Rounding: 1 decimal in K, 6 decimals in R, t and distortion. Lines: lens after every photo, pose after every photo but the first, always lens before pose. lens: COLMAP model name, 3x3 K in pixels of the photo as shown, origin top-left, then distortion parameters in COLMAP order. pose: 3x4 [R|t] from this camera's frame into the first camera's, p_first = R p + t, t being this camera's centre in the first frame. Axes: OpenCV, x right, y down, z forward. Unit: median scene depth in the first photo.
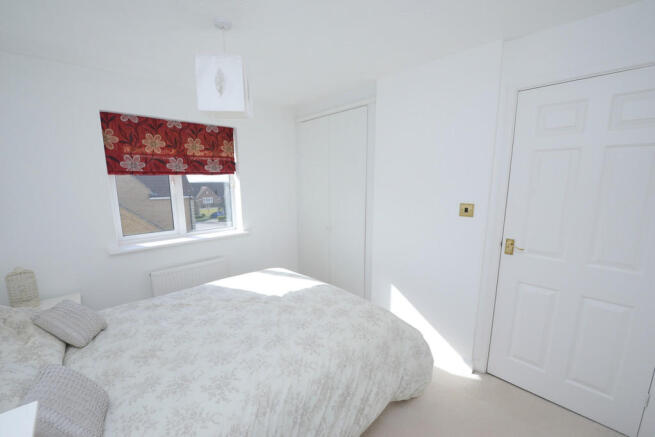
lens RADIAL K [[265.6, 0, 321.2], [0, 265.6, 223.6], [0, 0, 1]] dist [-0.012574, -0.000256]
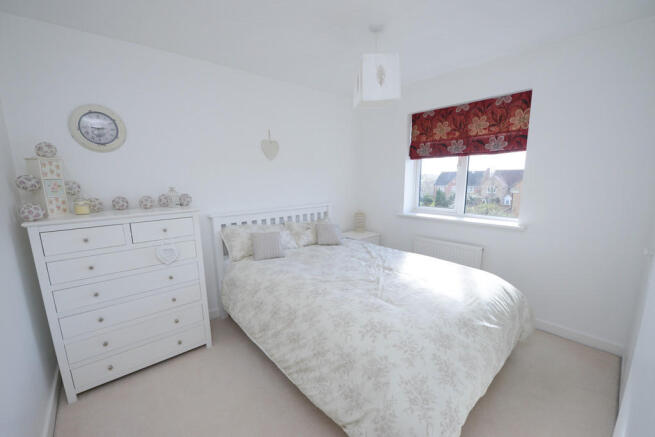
lens RADIAL K [[265.6, 0, 321.2], [0, 265.6, 223.6], [0, 0, 1]] dist [-0.012574, -0.000256]
pose [[-0.036756, 0.182434, -0.982531, 0.590378], [-0.145254, 0.971778, 0.185872, -0.043213], [0.988711, 0.149548, -0.009220, 0.535852]]
